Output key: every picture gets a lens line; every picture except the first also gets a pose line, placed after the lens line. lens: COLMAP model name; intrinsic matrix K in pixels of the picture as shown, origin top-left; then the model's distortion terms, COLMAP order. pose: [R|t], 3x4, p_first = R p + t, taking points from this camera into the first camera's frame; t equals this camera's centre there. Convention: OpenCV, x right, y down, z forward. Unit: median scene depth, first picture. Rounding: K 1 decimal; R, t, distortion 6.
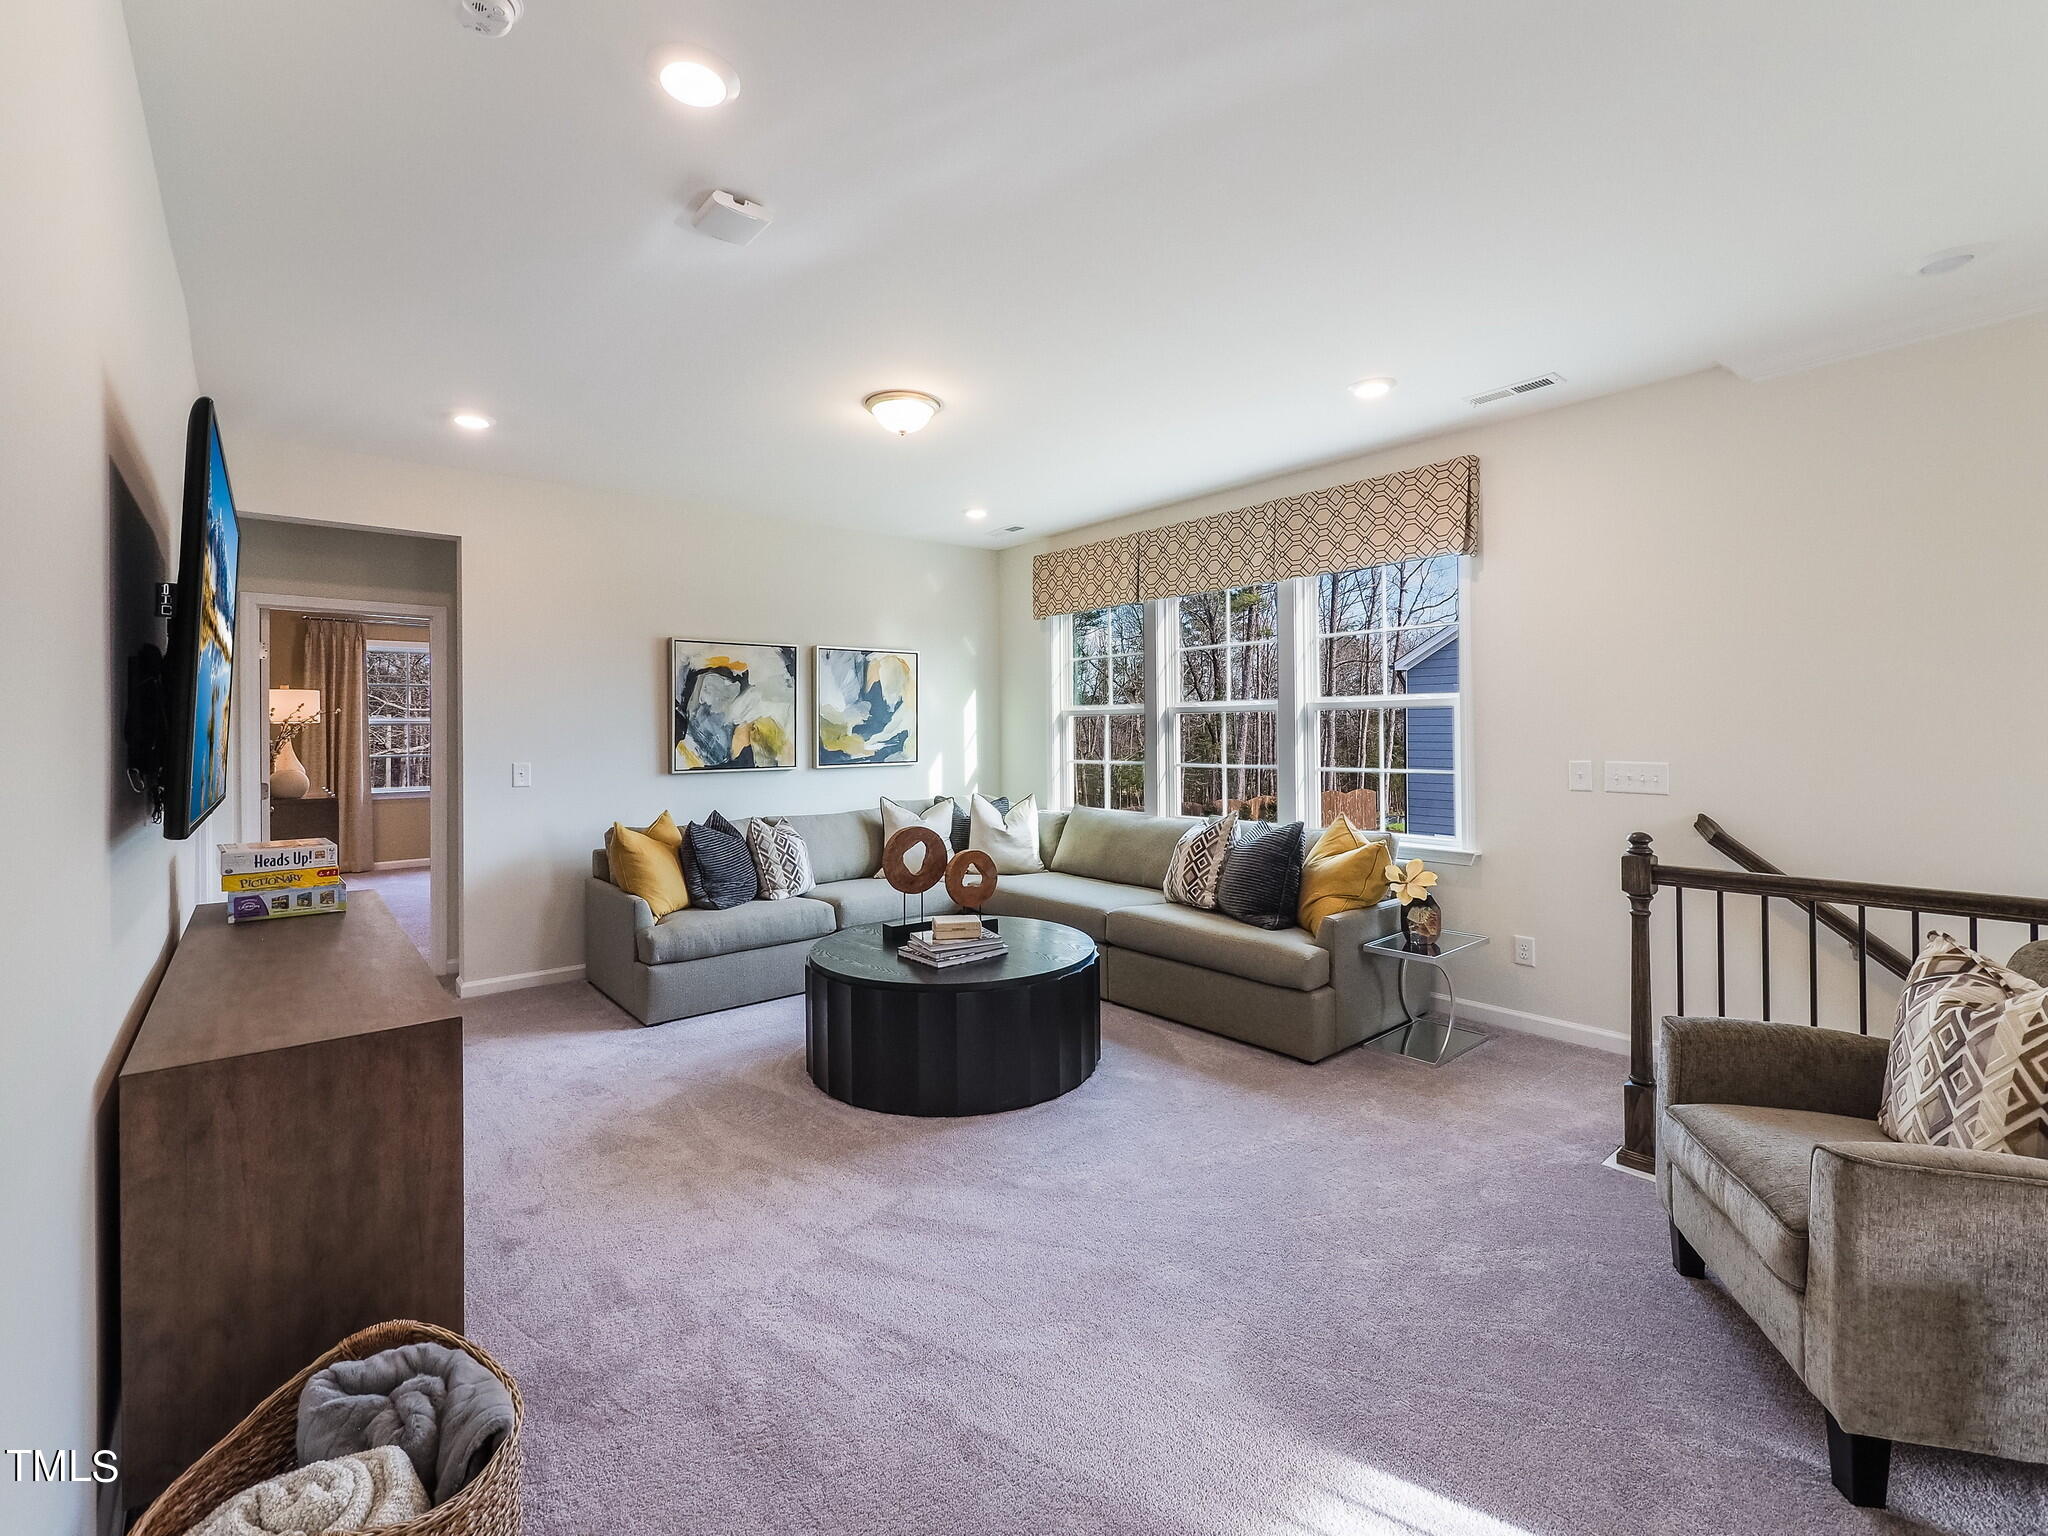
lens RADIAL K [[900.4, 0, 1015.9], [0, 900.4, 723.2], [0, 0, 1]] dist [-0.001825, 0.000390]
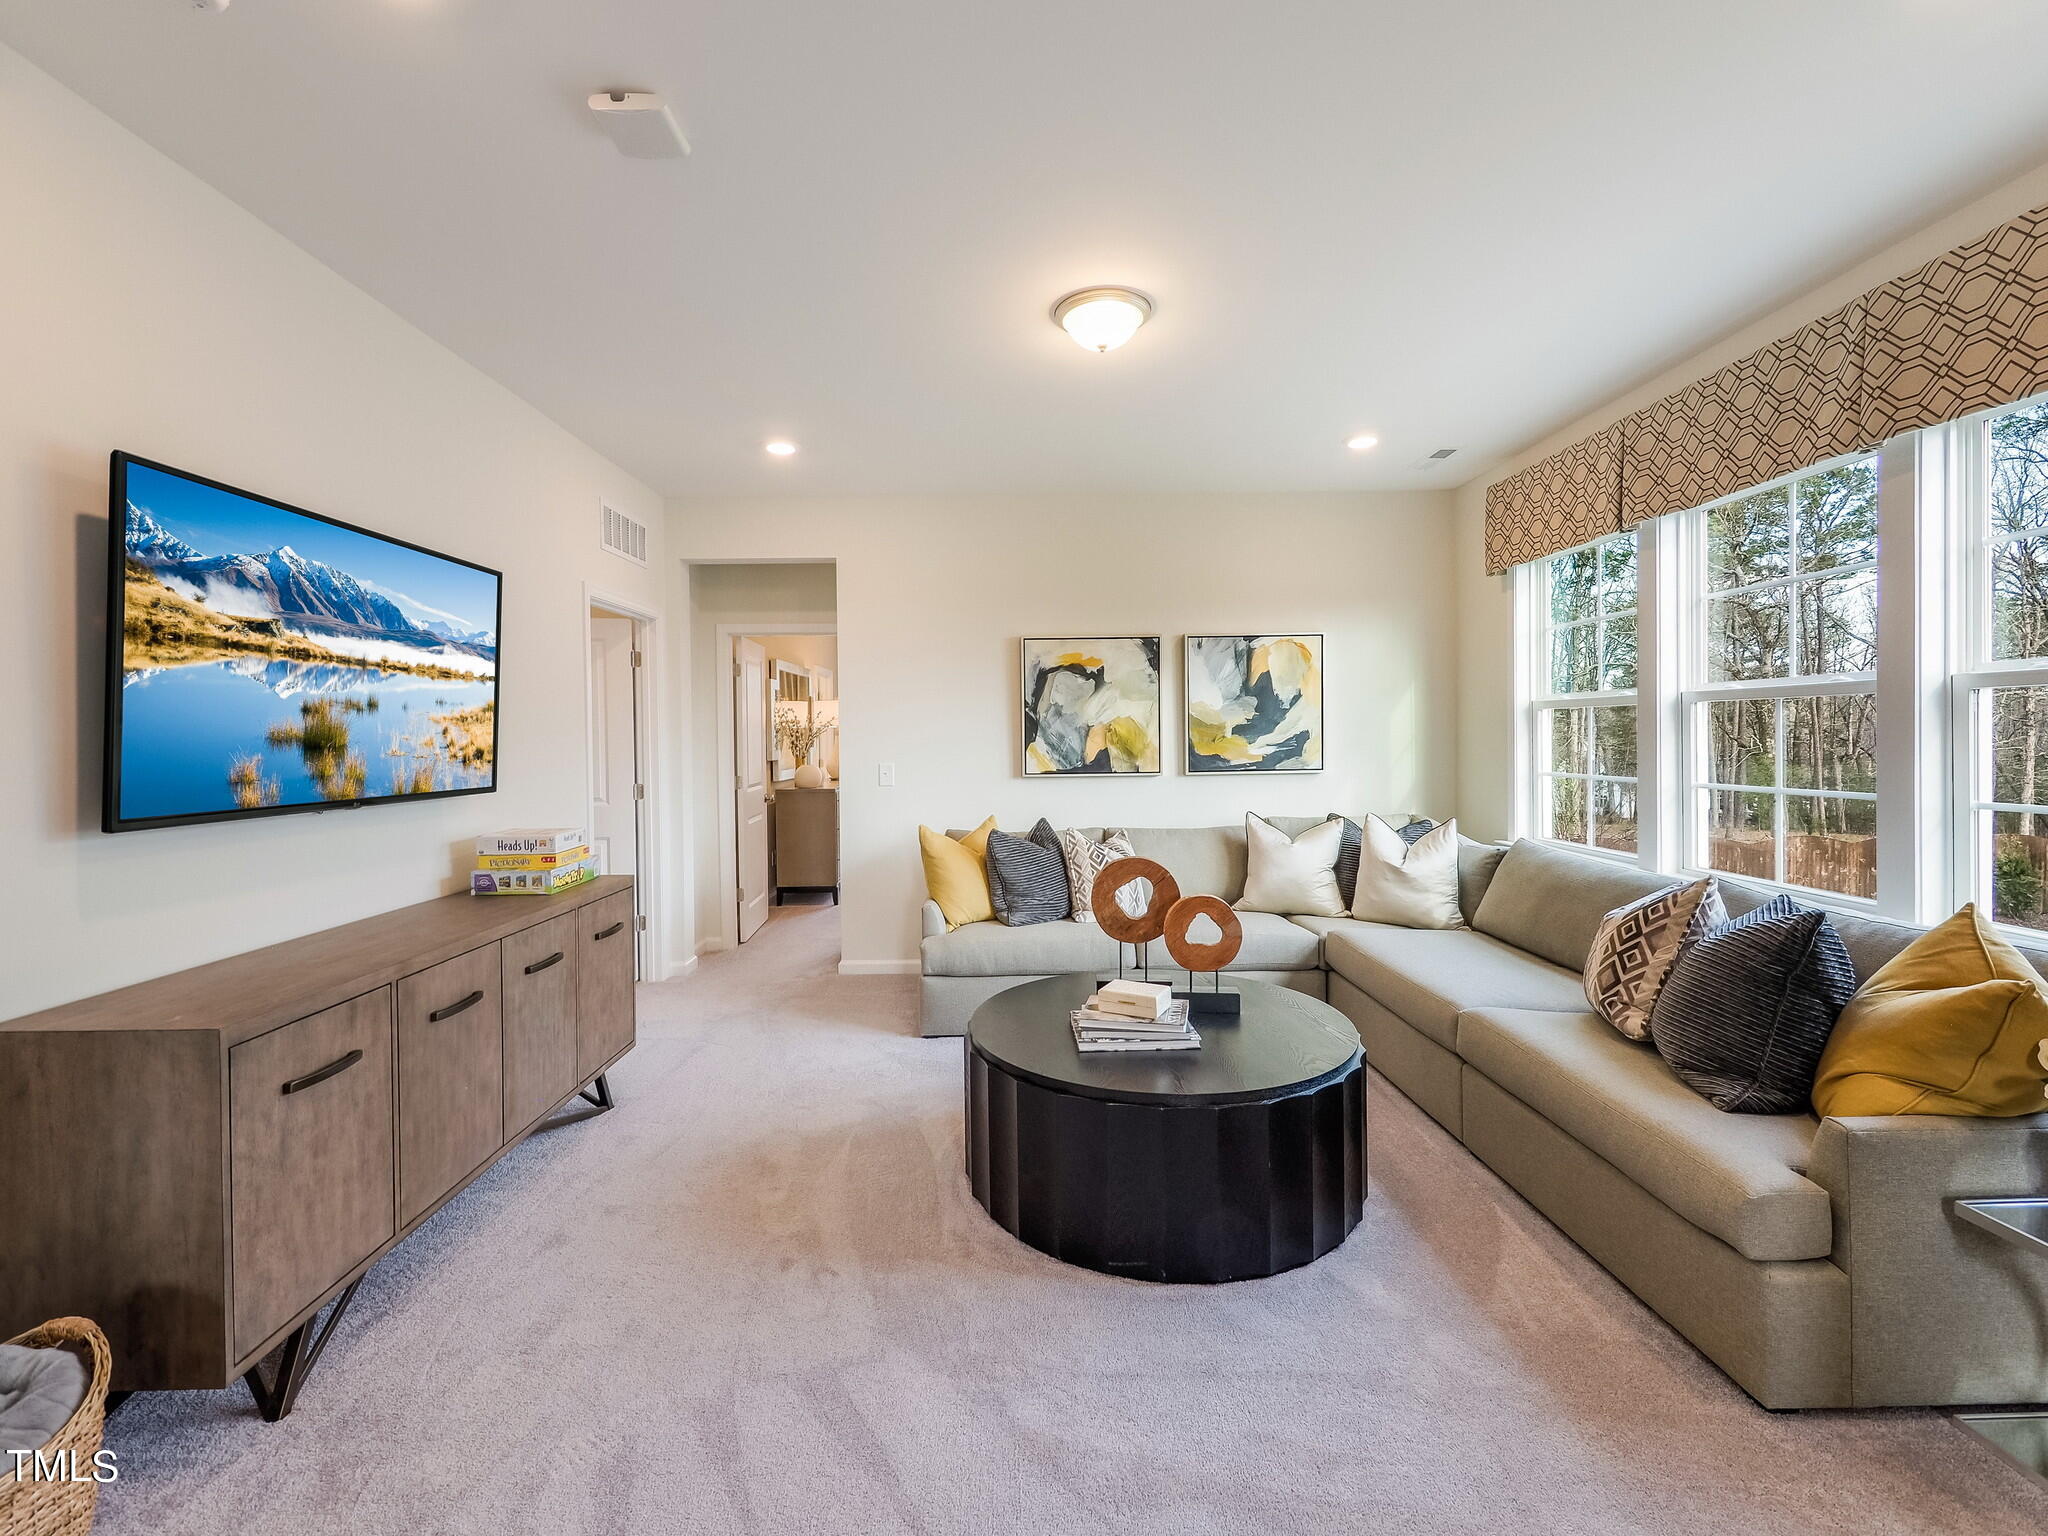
lens RADIAL K [[893.5, 0, 1004.2], [0, 893.5, 743.5], [0, 0, 1]] dist [0.002500, 0.000519]
pose [[0.775817, 0.004261, -0.630944, 0.205625], [0.010648, 0.999746, 0.019844, 0.000514], [0.630868, -0.022114, 0.775575, 0.239916]]
